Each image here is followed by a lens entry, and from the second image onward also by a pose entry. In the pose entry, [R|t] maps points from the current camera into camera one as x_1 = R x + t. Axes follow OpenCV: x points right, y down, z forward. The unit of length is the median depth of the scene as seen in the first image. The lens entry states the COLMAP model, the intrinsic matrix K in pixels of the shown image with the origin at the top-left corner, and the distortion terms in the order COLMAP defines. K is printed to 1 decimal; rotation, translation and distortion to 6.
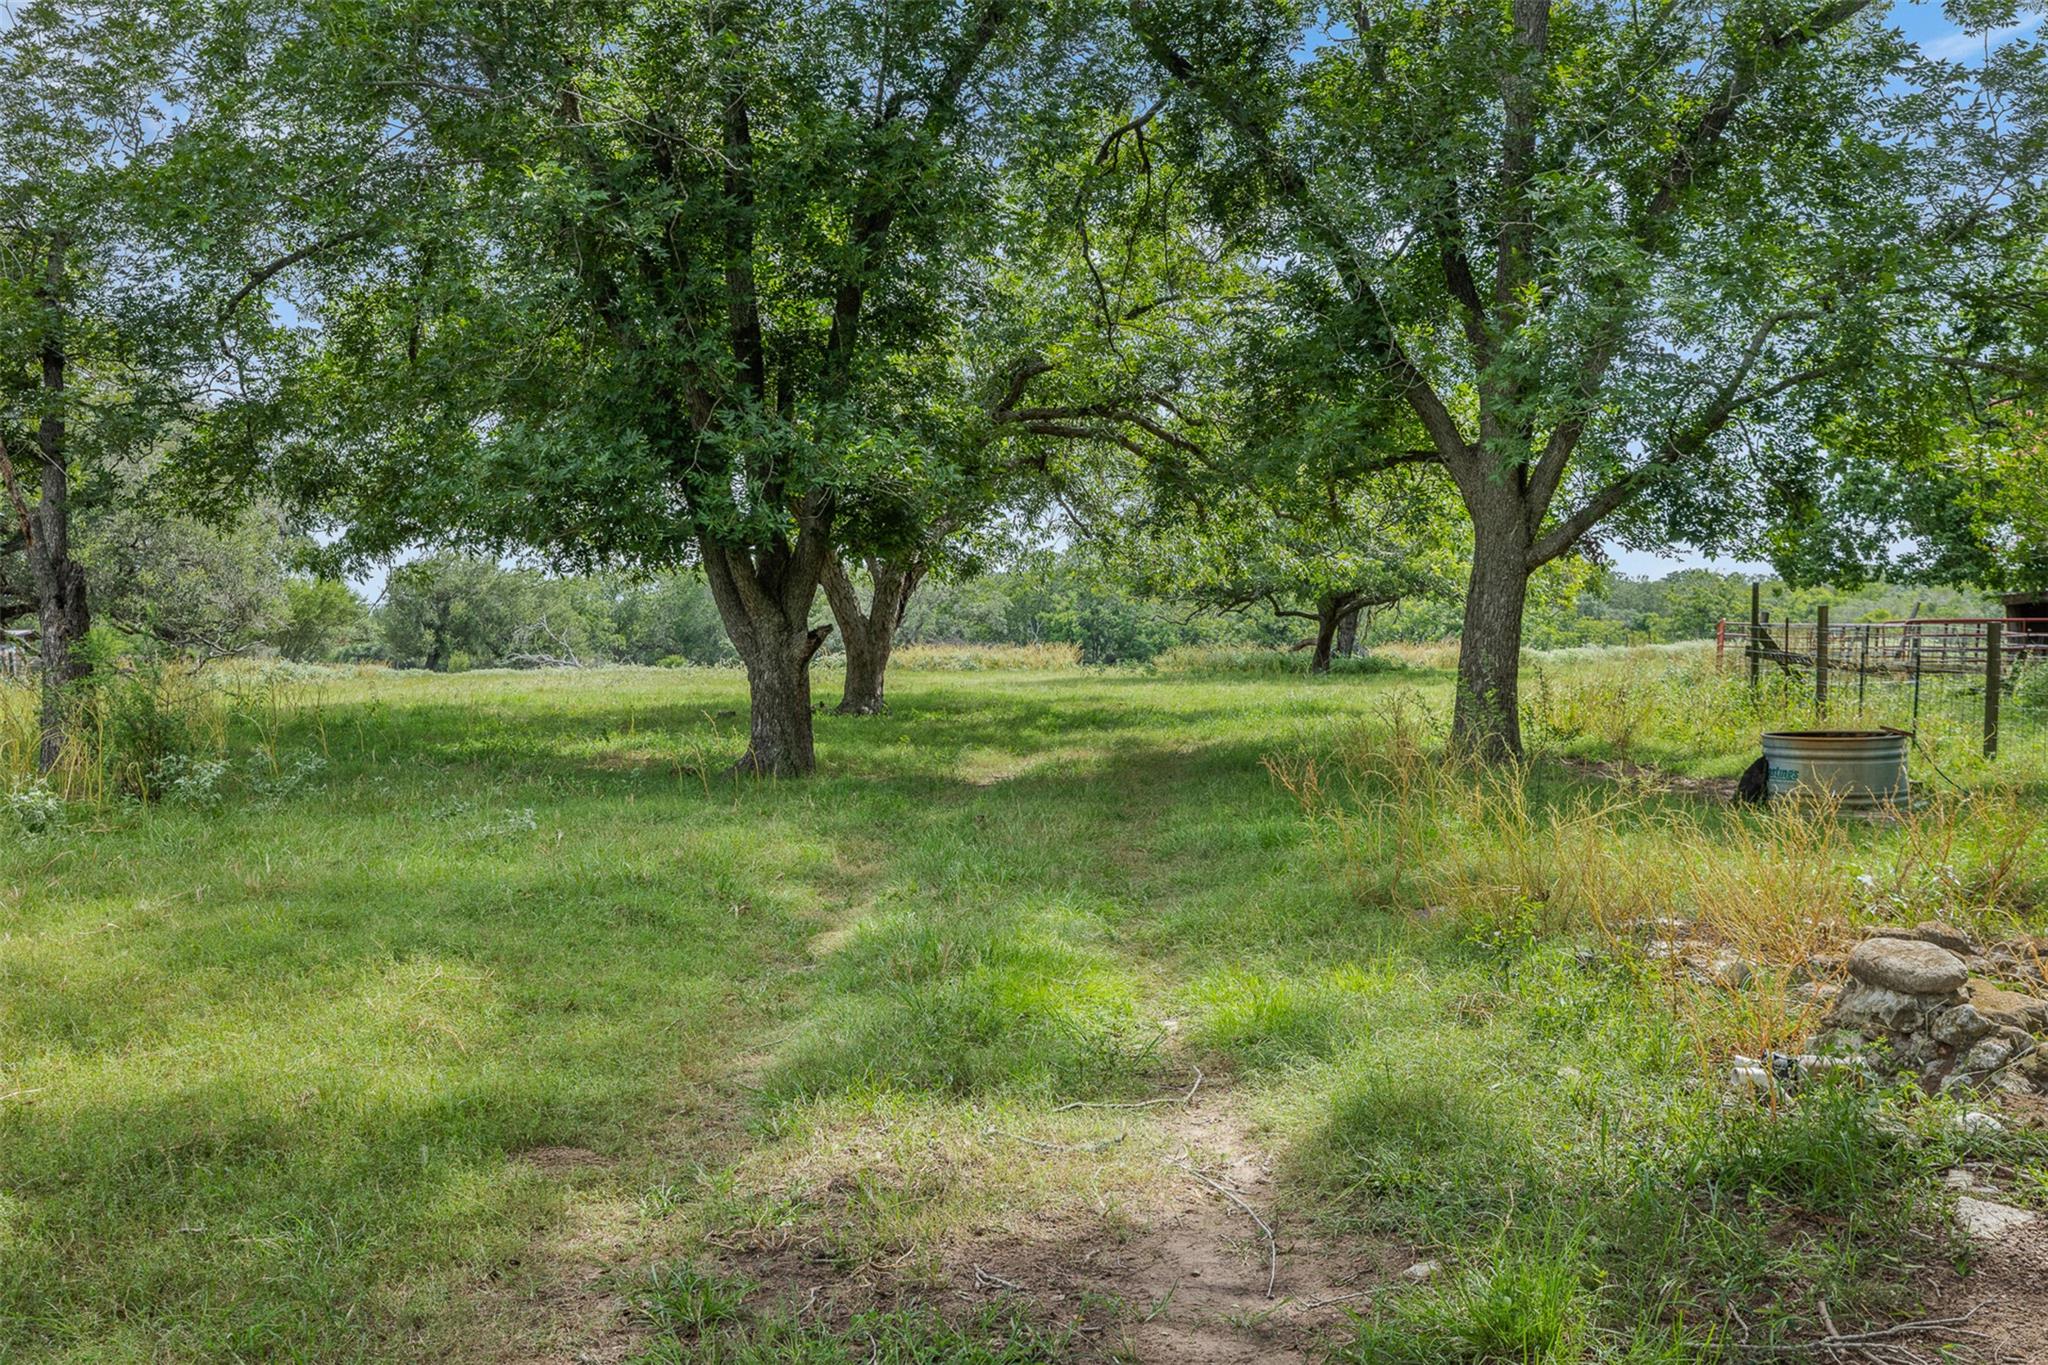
lens RADIAL K [[2062.7, 0, 1025.7], [0, 2062.7, 684.9], [0, 0, 1]] dist [-0.006137, 0.000000]
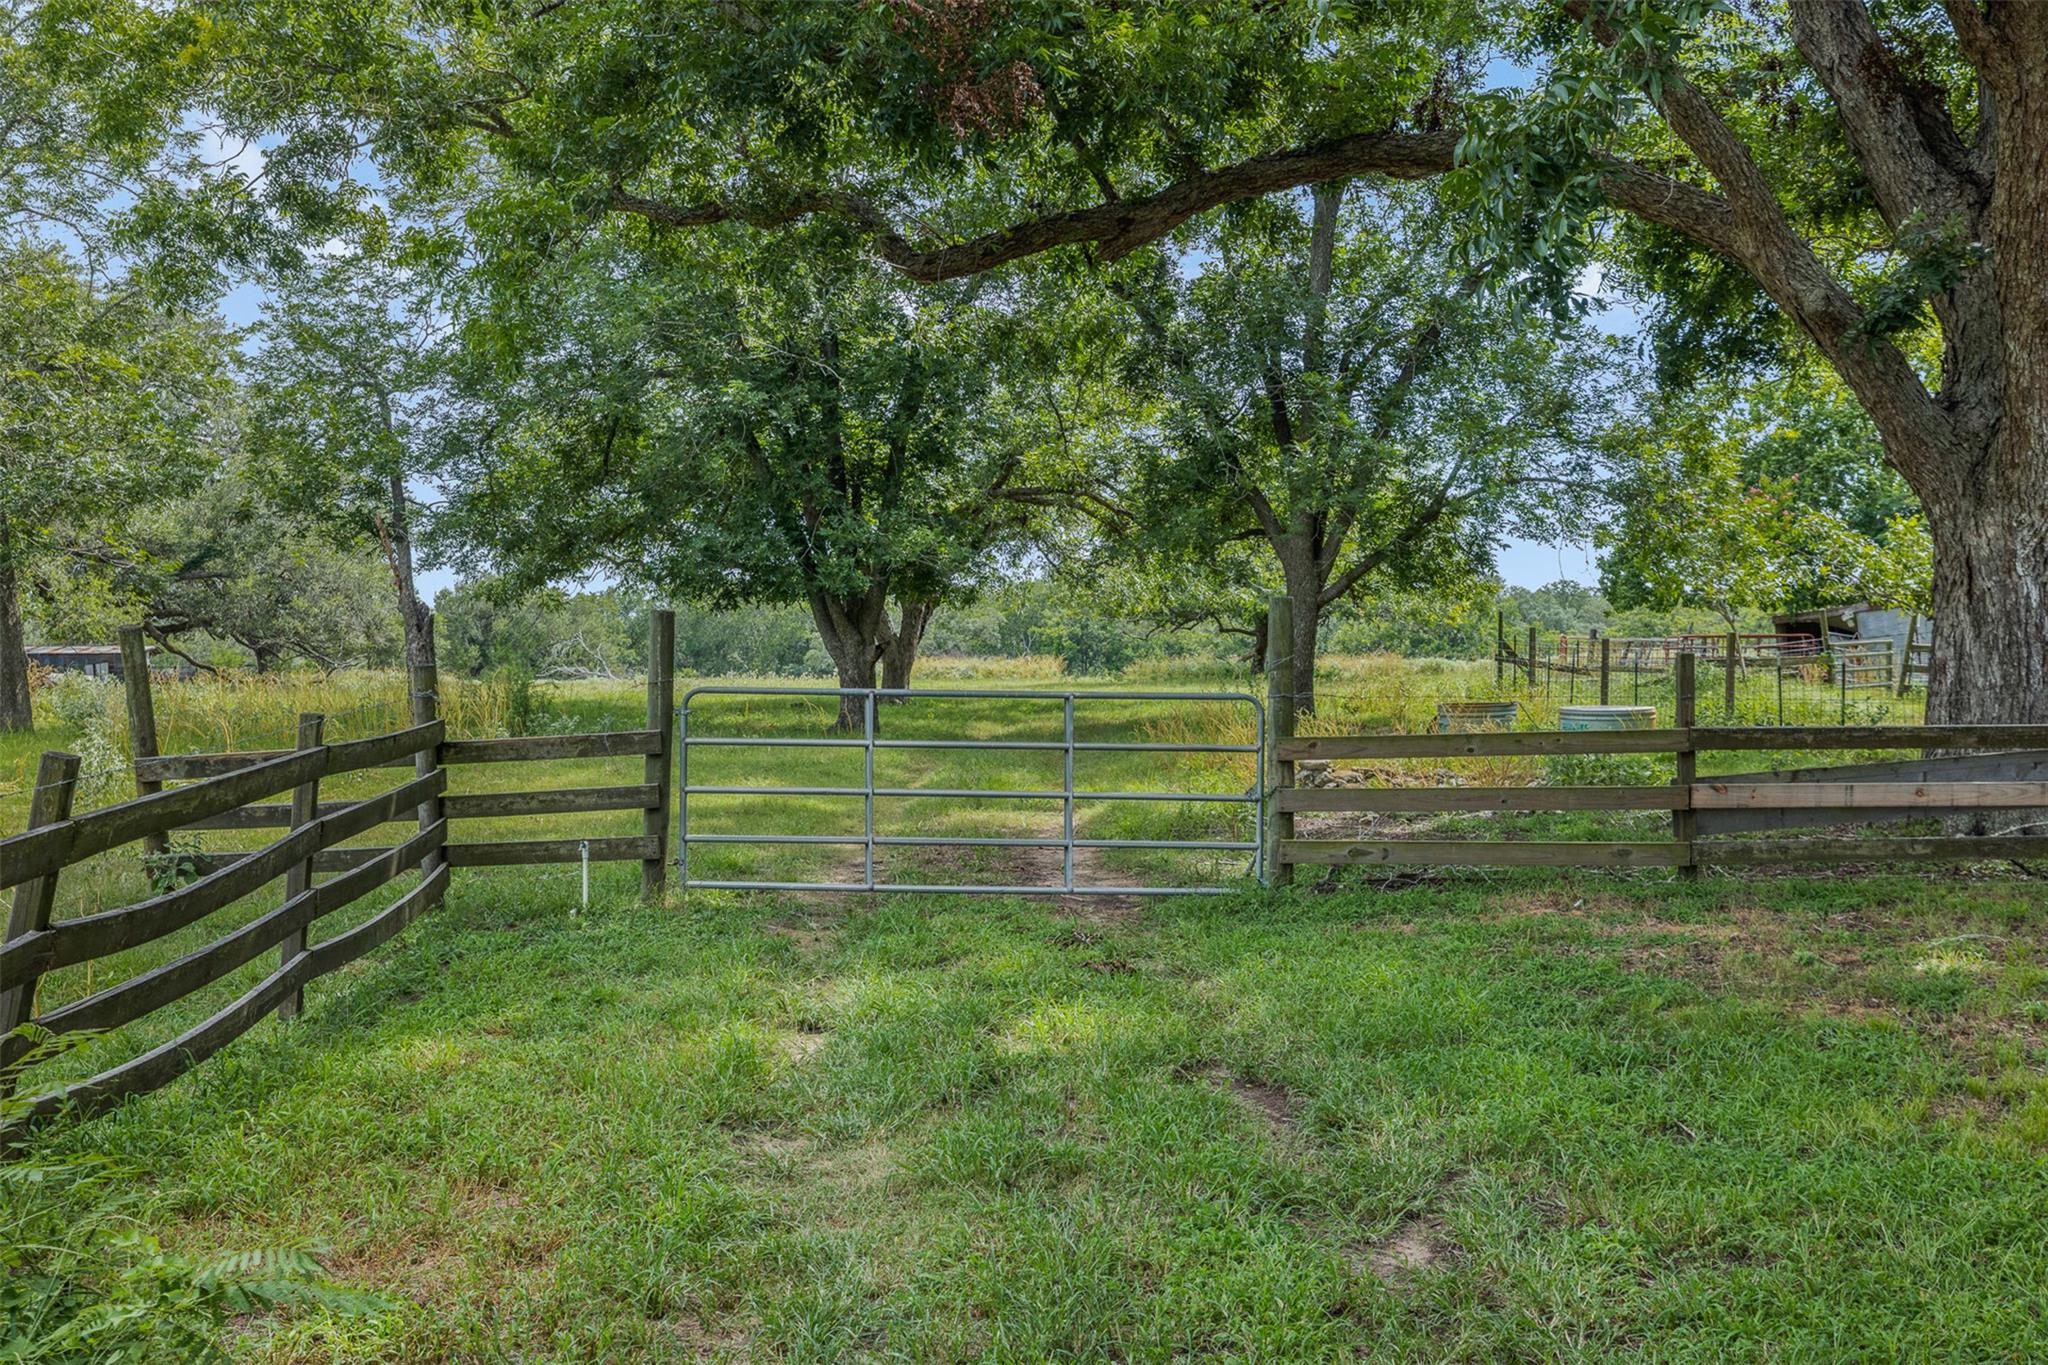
lens RADIAL K [[2062.7, 0, 1023.7], [0, 2062.7, 678.9], [0, 0, 1]] dist [-0.006137, 0.000000]
pose [[0.999995, -0.002543, 0.001874, 0.005511], [0.002561, 0.999951, -0.009546, 0.009895], [-0.001849, 0.009551, 0.999953, -0.392462]]
